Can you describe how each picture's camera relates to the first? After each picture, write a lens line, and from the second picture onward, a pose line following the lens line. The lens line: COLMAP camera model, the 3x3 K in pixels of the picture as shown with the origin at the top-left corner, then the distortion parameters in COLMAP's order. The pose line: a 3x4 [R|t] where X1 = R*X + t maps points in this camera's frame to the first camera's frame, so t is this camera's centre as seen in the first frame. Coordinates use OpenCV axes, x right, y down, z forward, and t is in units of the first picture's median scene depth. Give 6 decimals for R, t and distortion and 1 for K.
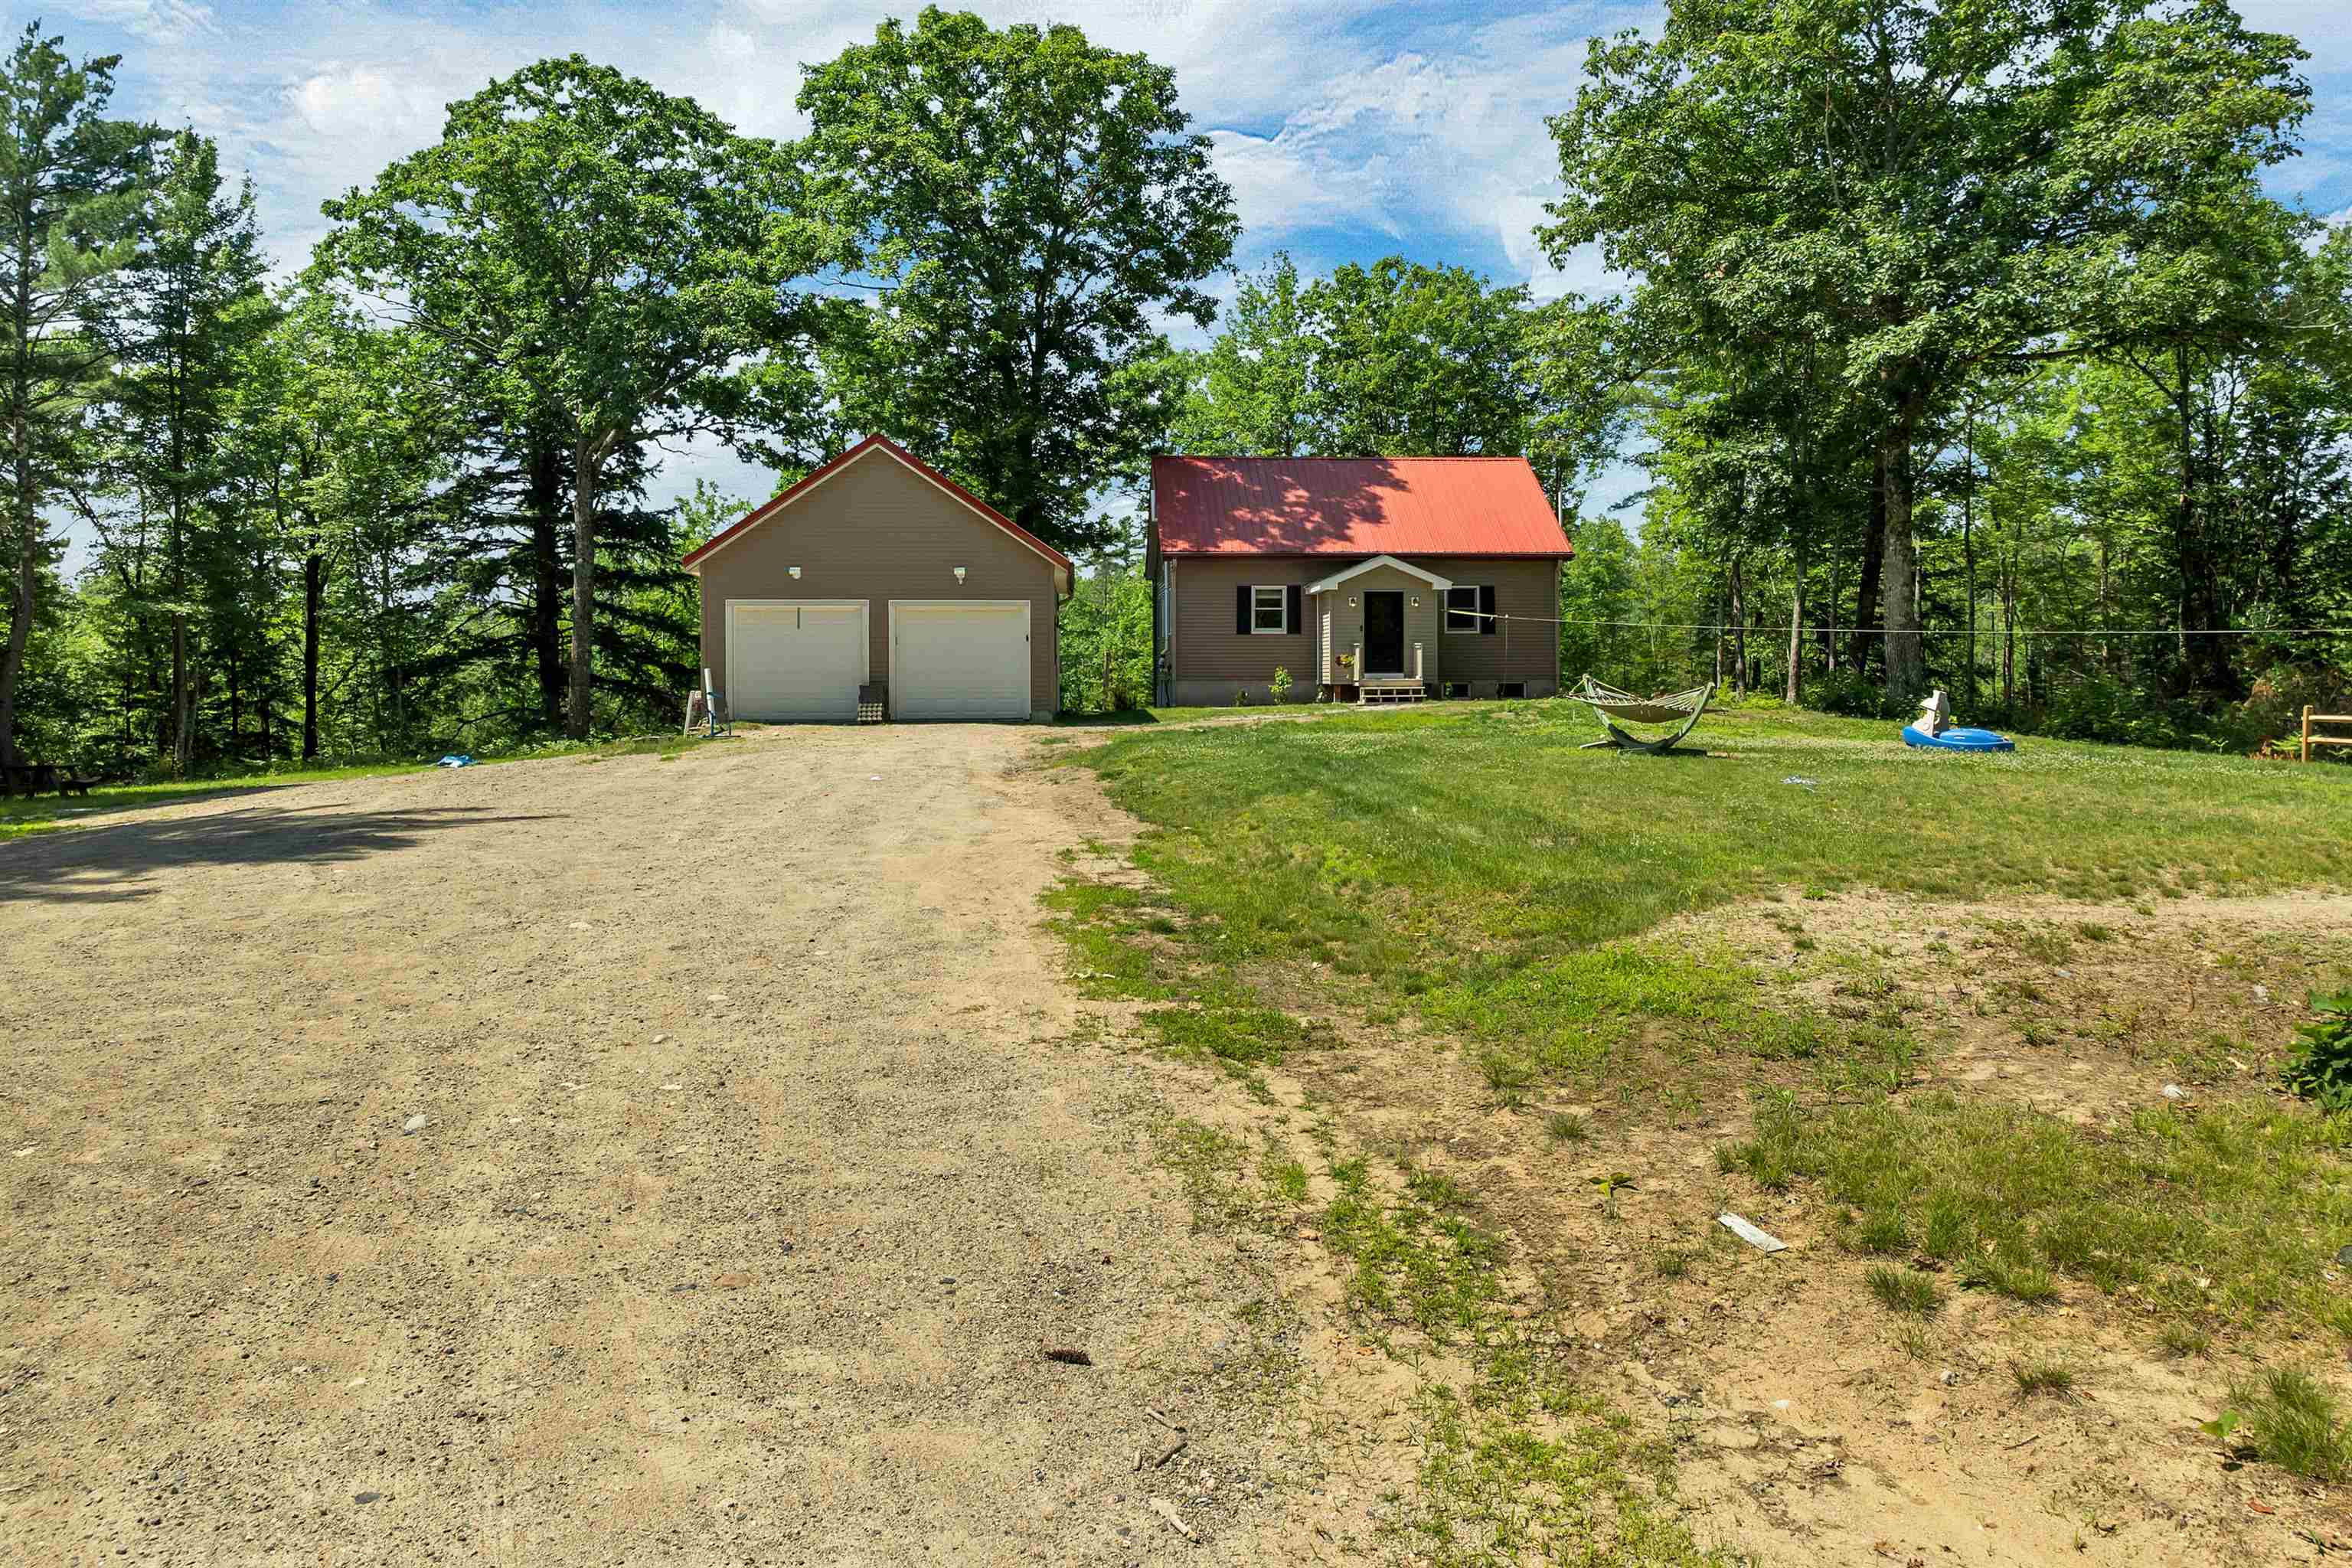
lens RADIAL K [[1689.5, 0, 1186.4], [0, 1689.5, 705.6], [0, 0, 1]] dist [-0.034431, -0.002243]
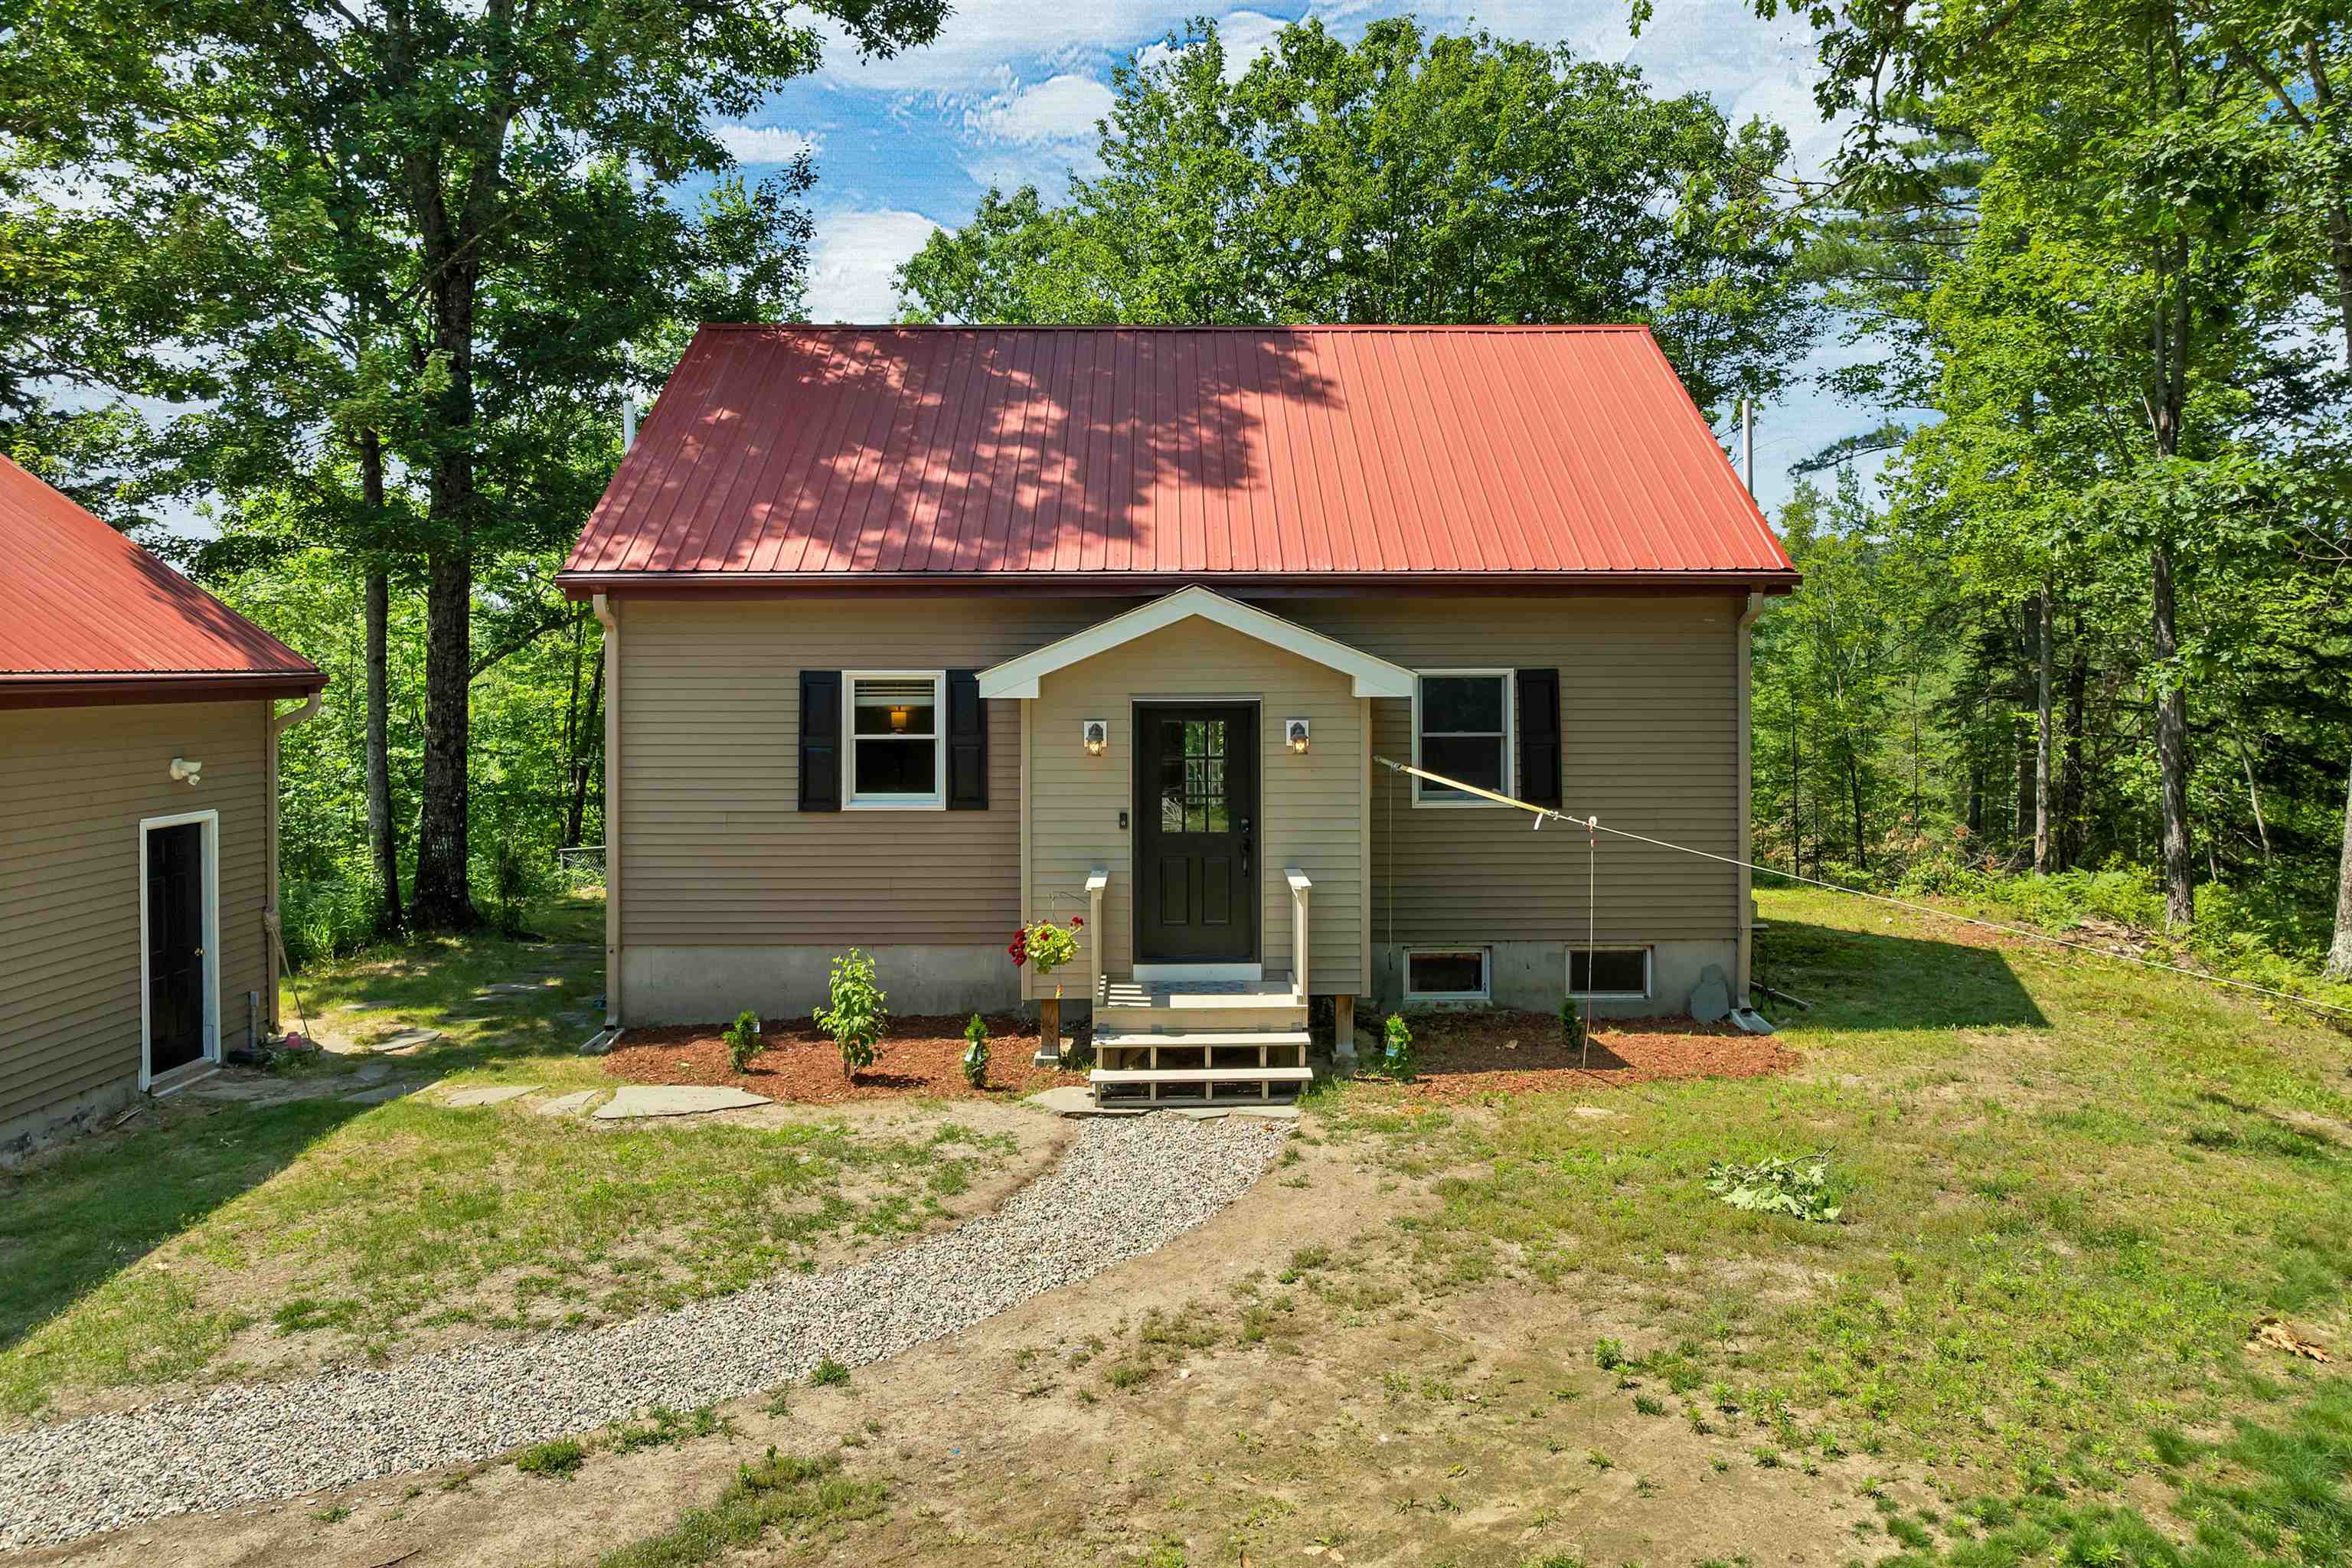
lens RADIAL K [[1689.5, 0, 1201.8], [0, 1689.5, 677.4], [0, 0, 1]] dist [-0.034431, -0.002243]
pose [[0.998910, 0.001530, -0.046658, 0.127800], [-0.001923, 0.999963, -0.008382, -0.067177], [0.046643, 0.008462, 0.998876, 0.664866]]
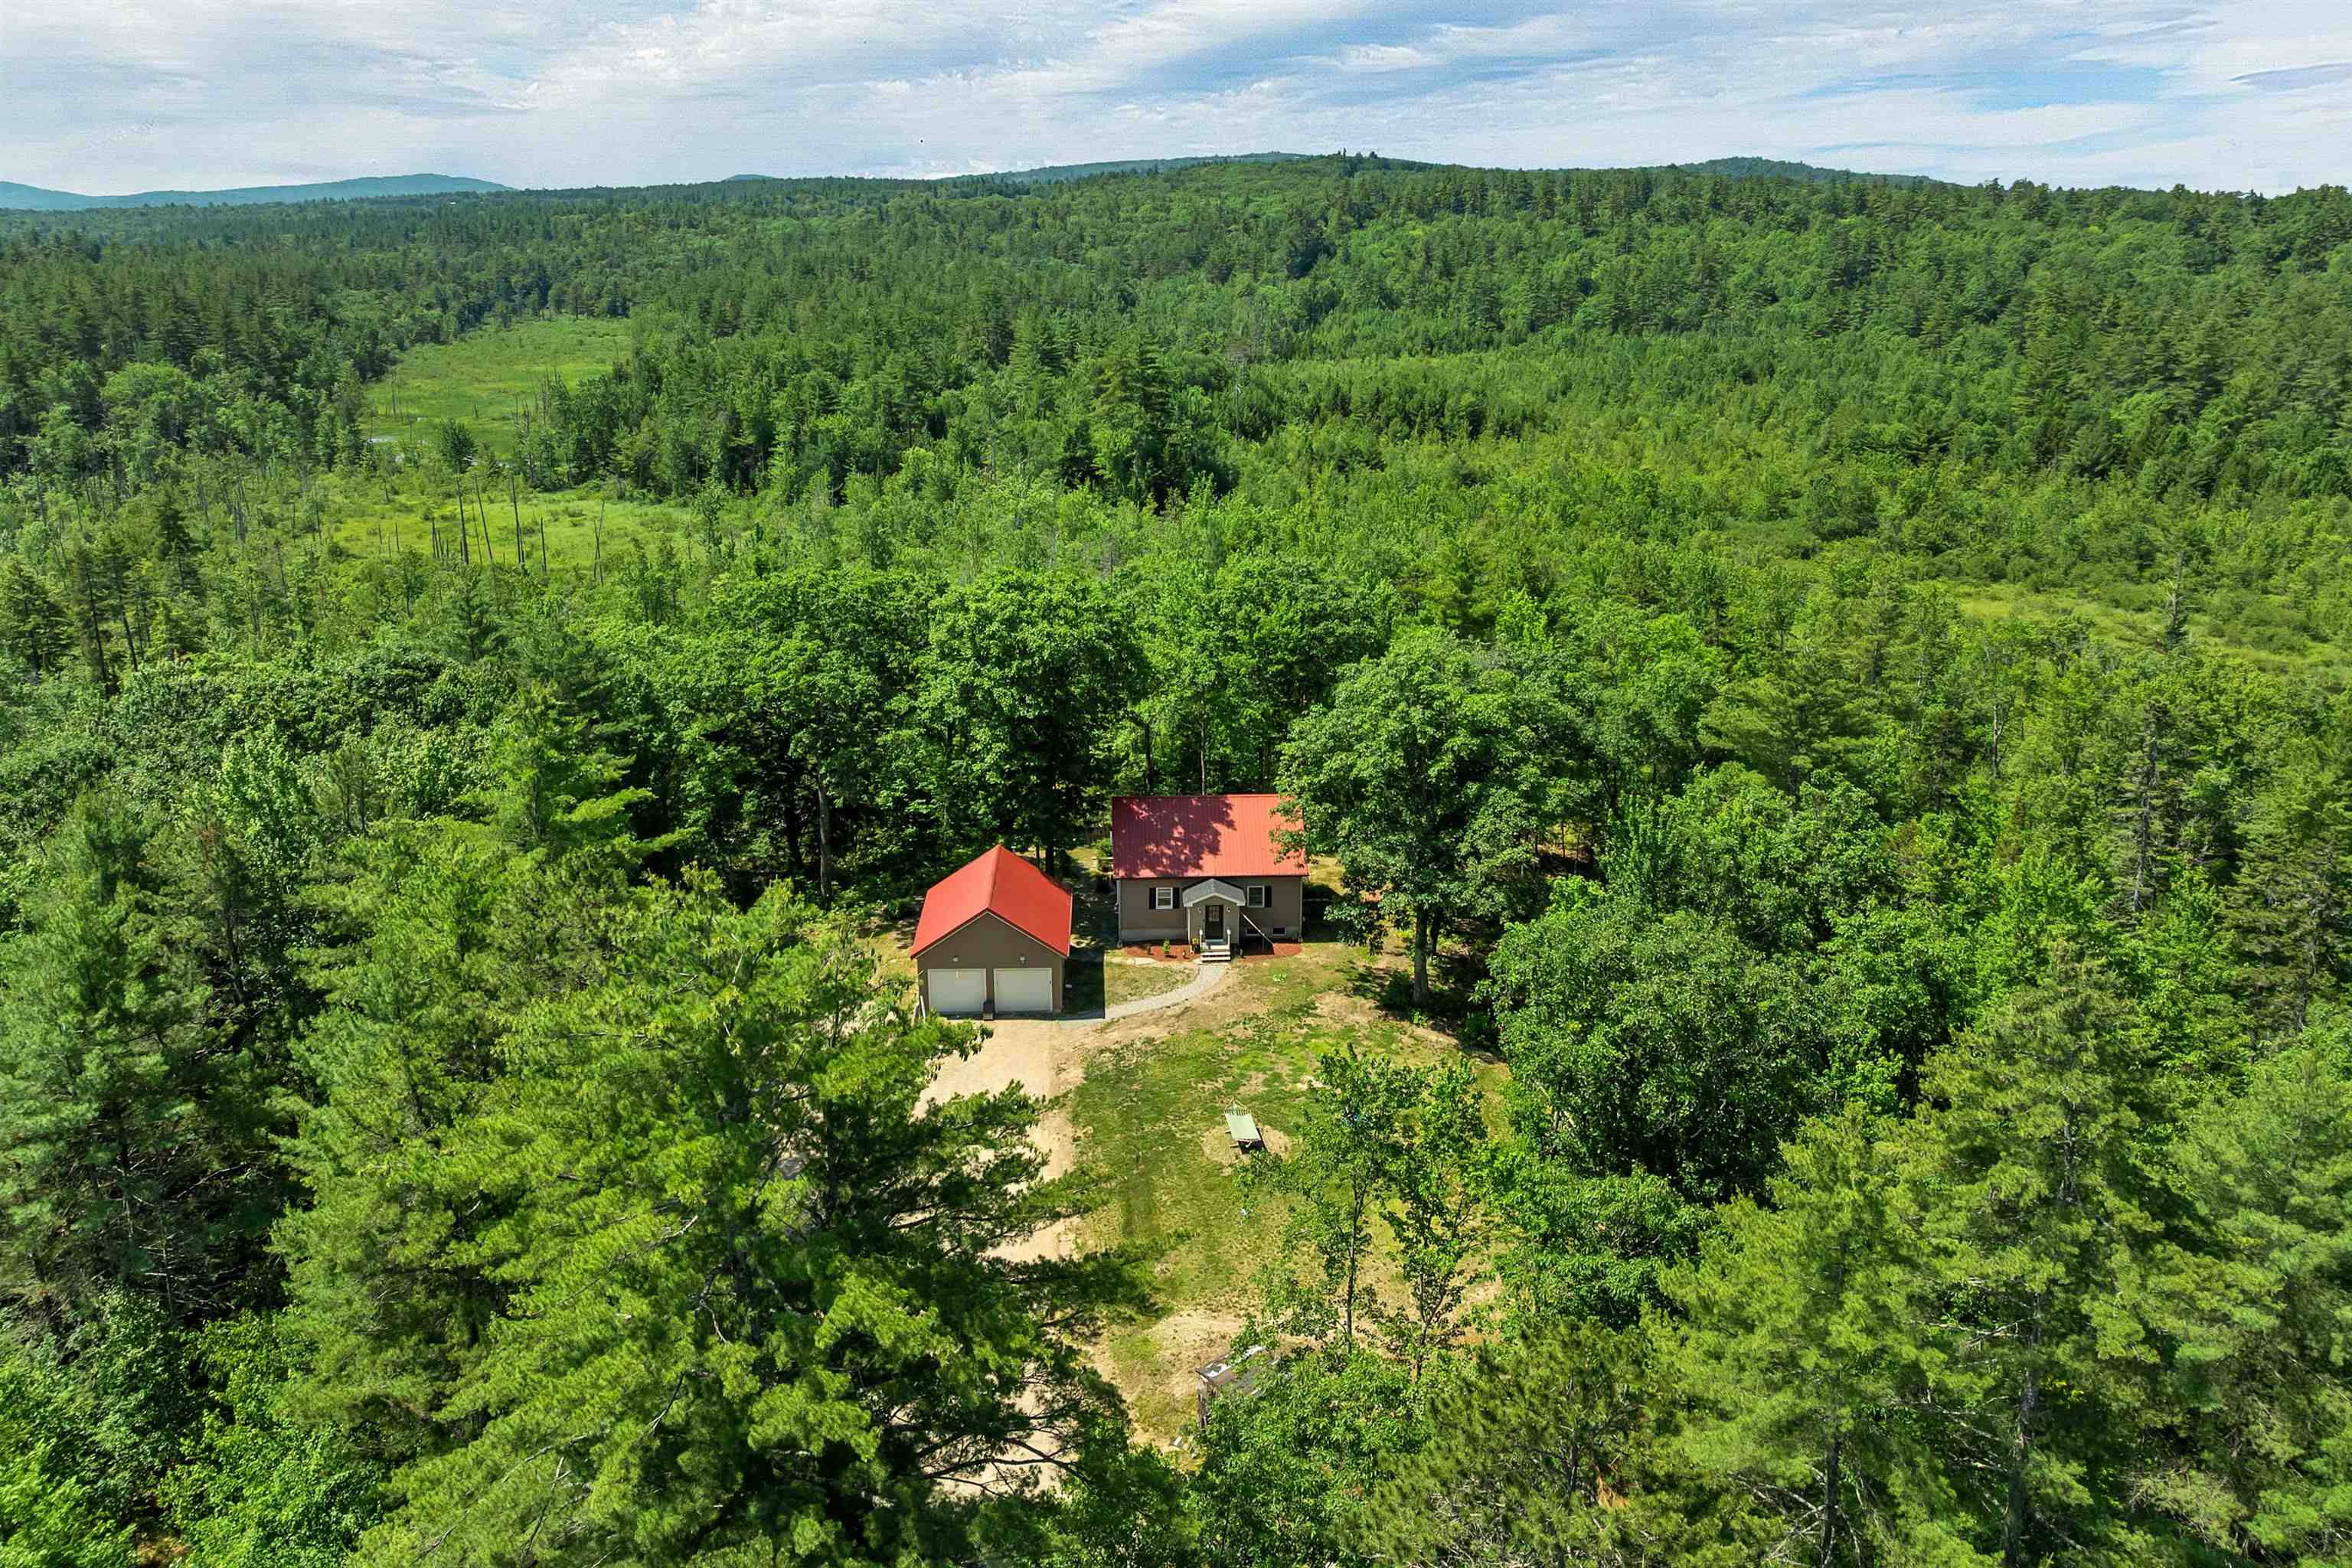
lens RADIAL K [[1689.5, 0, 1199.3], [0, 1689.5, 731.3], [0, 0, 1]] dist [-0.034431, -0.002243]
pose [[0.999858, -0.006131, -0.015705, 0.129975], [0.010030, 0.965072, 0.261794, -0.827872], [0.013551, -0.261914, 0.964996, -1.015174]]
